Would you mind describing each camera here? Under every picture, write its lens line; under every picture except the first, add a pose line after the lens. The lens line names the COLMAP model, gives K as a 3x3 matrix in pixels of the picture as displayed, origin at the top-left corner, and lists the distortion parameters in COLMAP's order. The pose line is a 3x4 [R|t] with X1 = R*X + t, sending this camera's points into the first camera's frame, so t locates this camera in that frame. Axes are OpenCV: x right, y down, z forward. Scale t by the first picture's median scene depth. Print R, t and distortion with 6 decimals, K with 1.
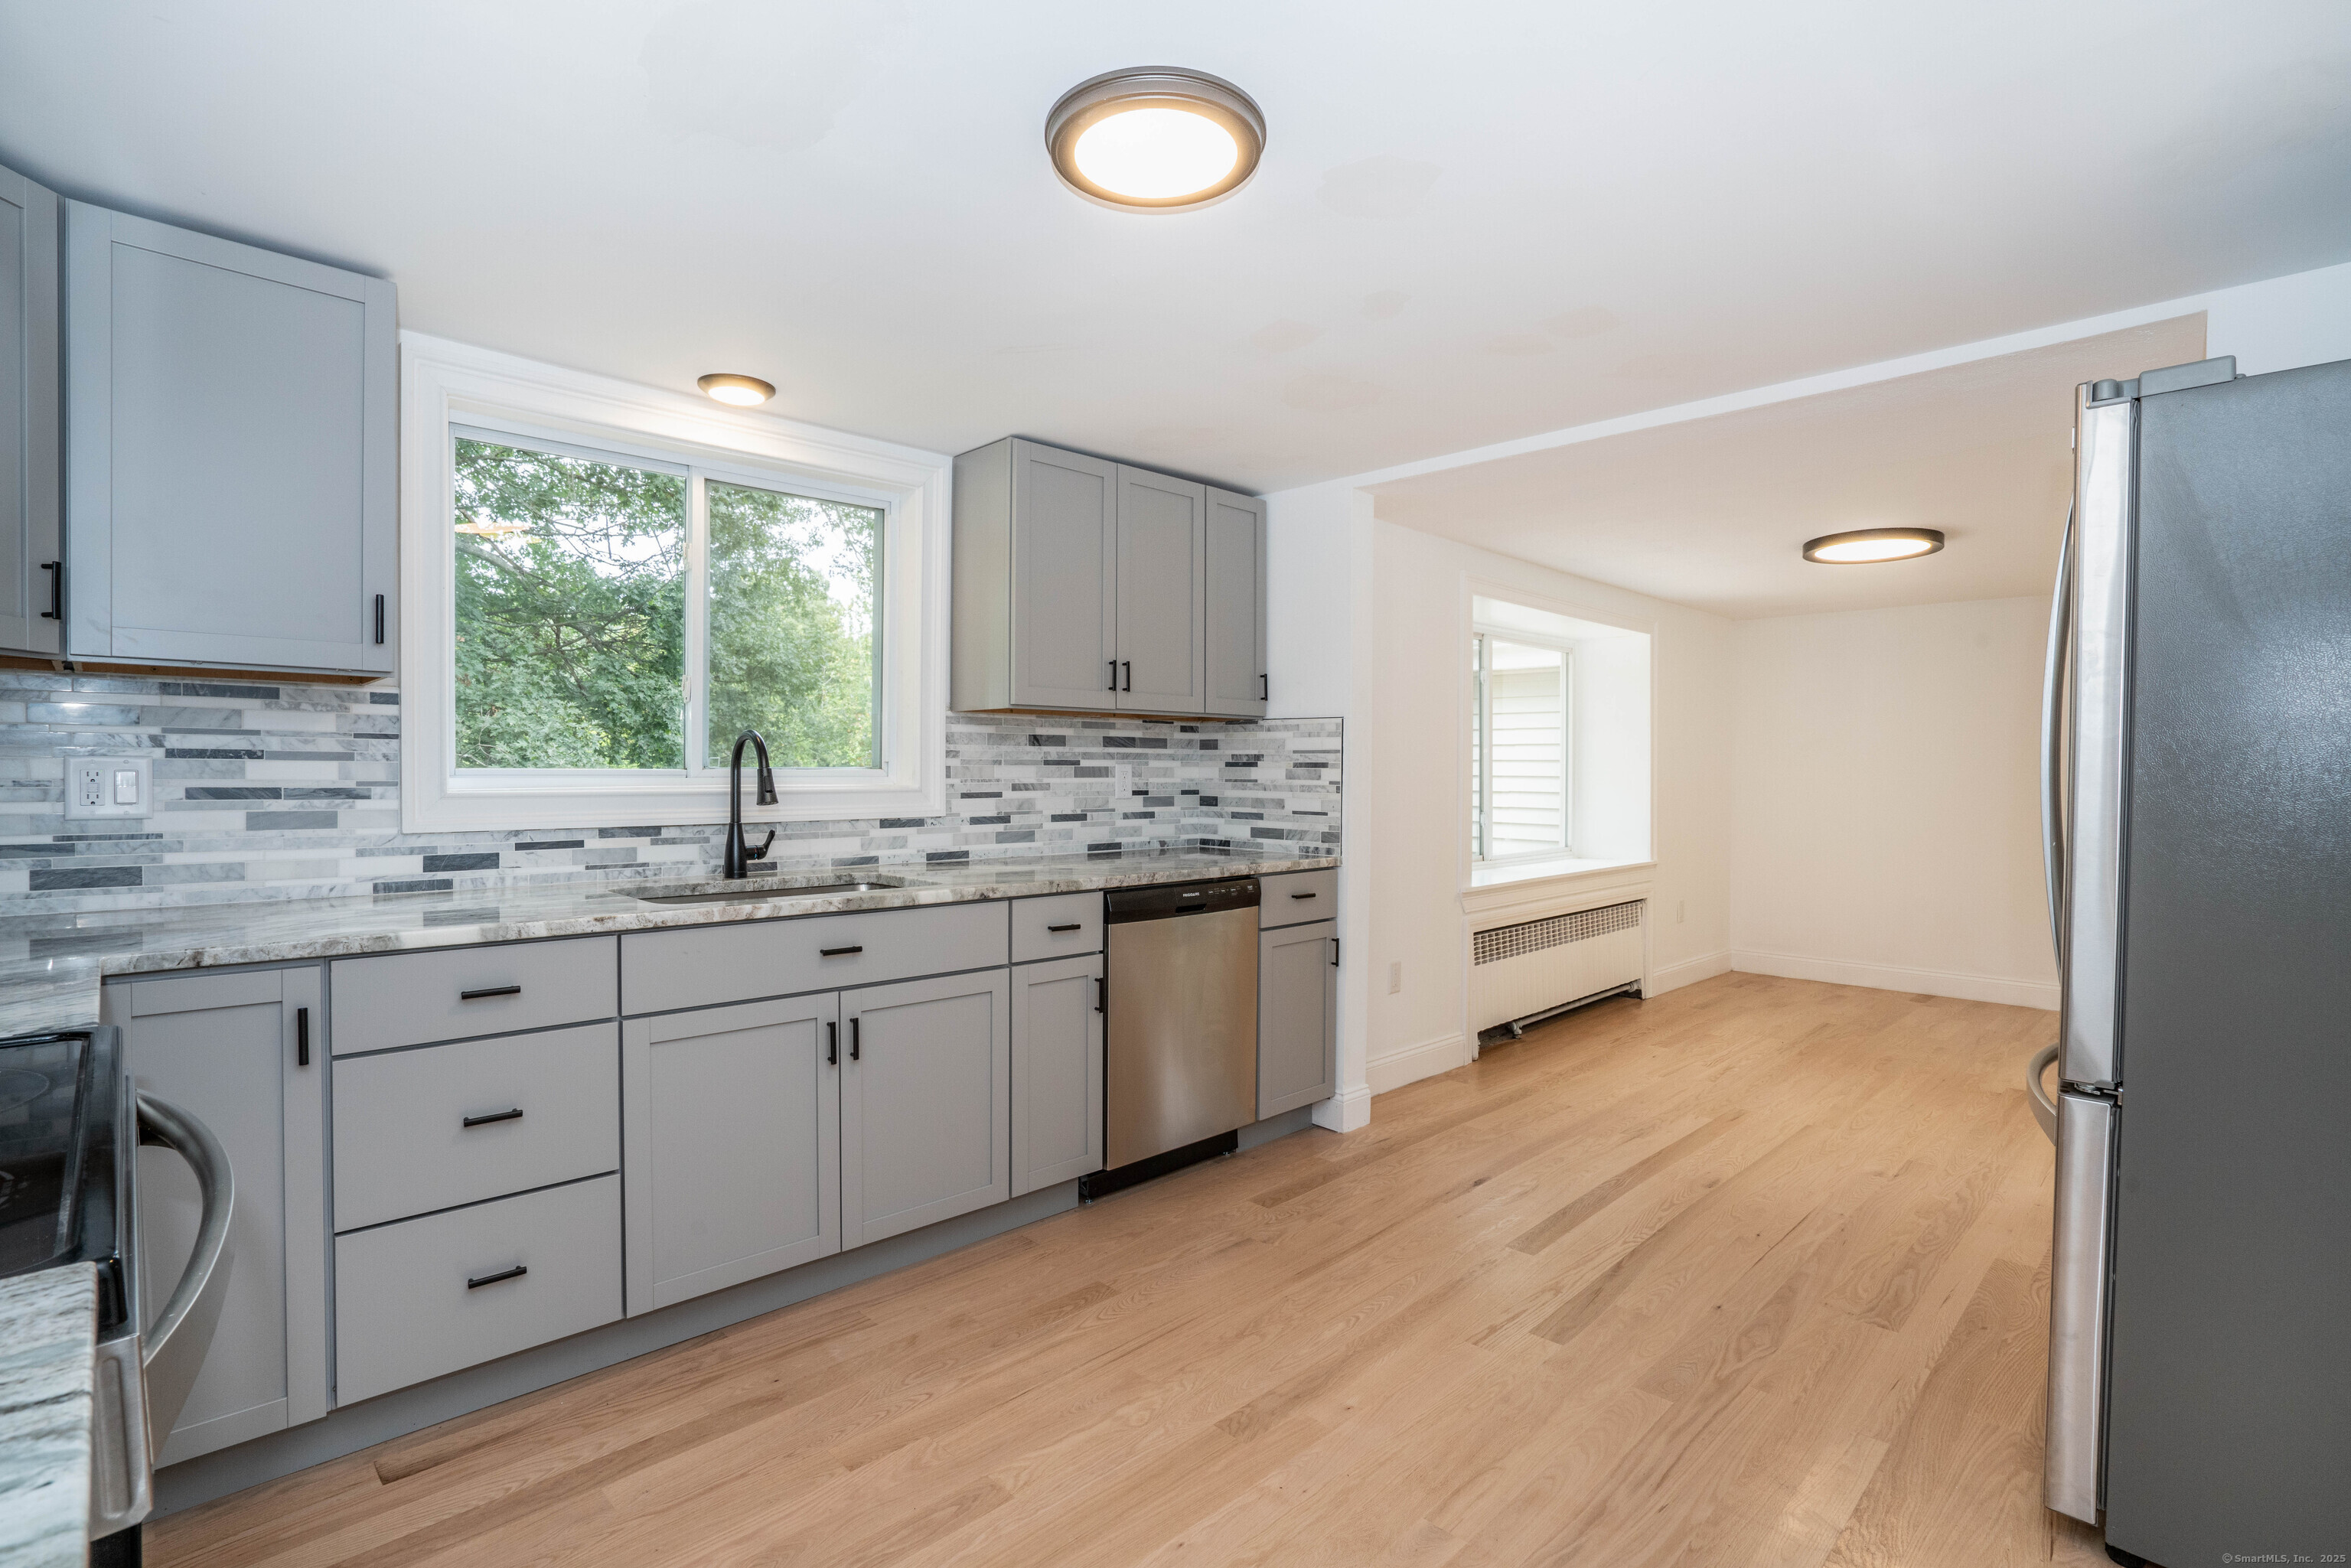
lens RADIAL K [[1105.4, 0, 1178.5], [0, 1105.4, 789.1], [0, 0, 1]] dist [0.001075, 0.000906]
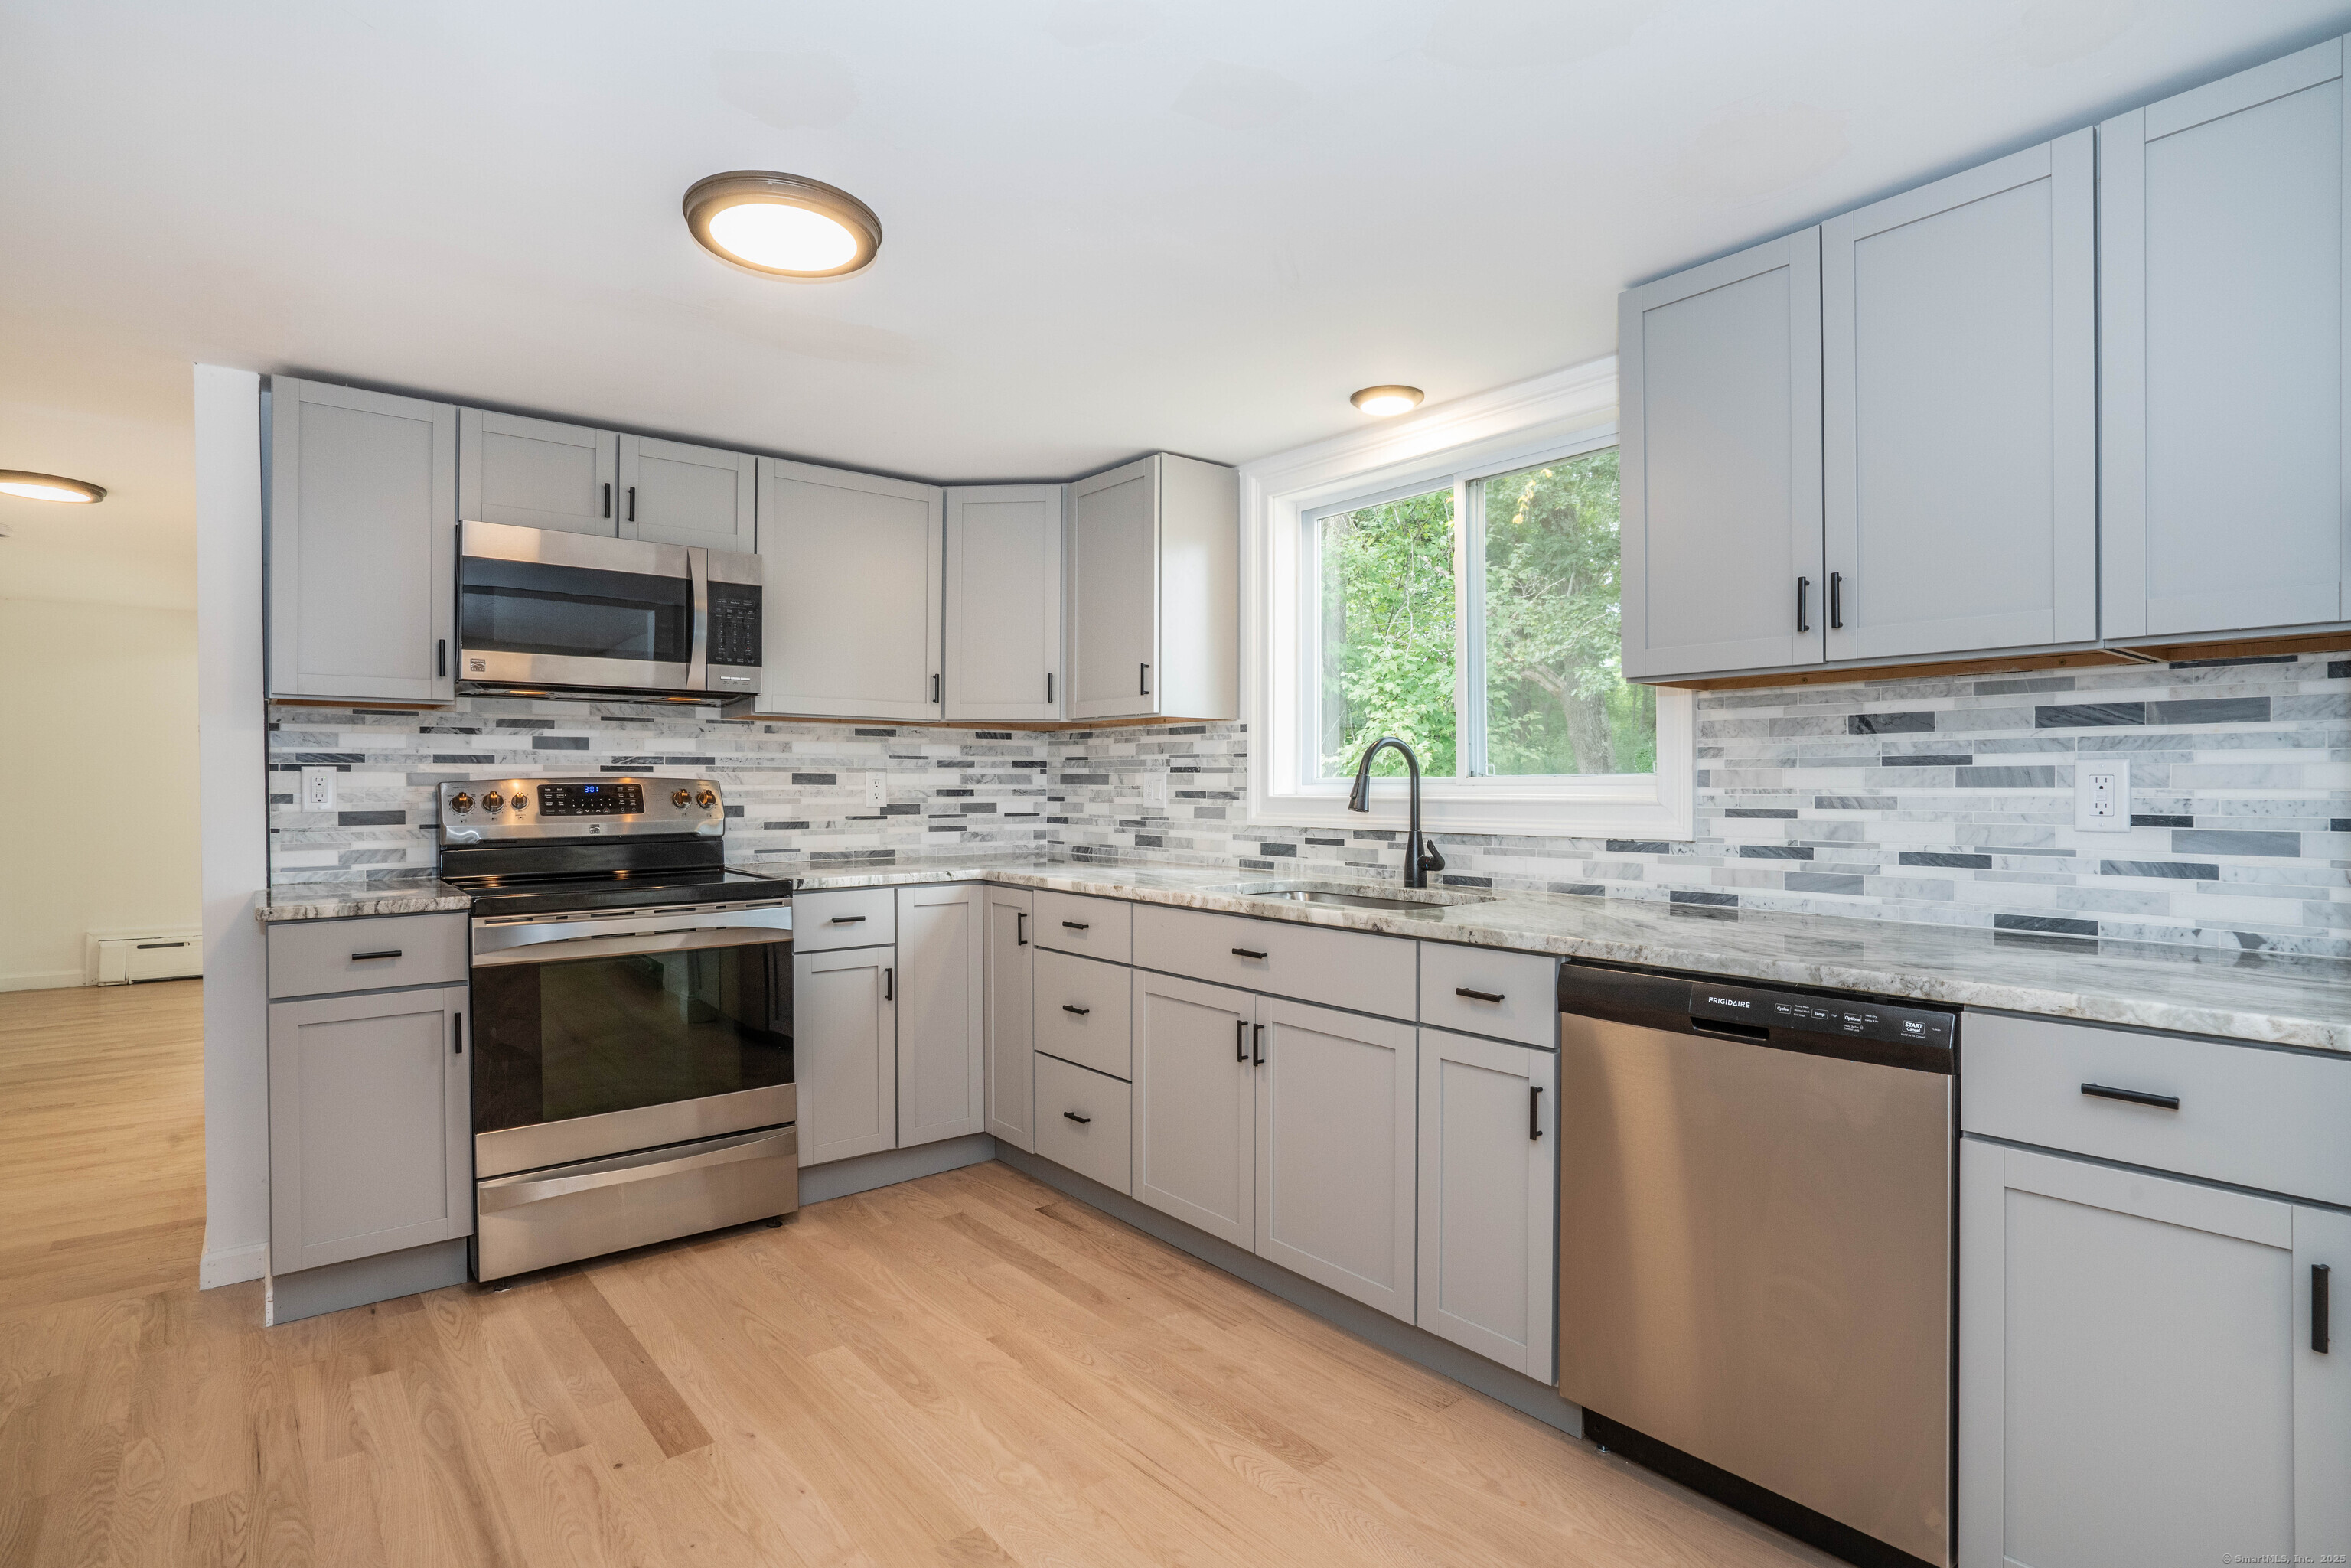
lens RADIAL K [[1204.1, 0, 1179.9], [0, 1204.1, 779.5], [0, 0, 1]] dist [-0.012315, 0.005333]
pose [[-0.084139, -0.009595, -0.996408, 0.606124], [-0.019590, 0.999776, -0.007974, -0.002384], [0.996261, 0.018849, -0.084308, 0.774168]]
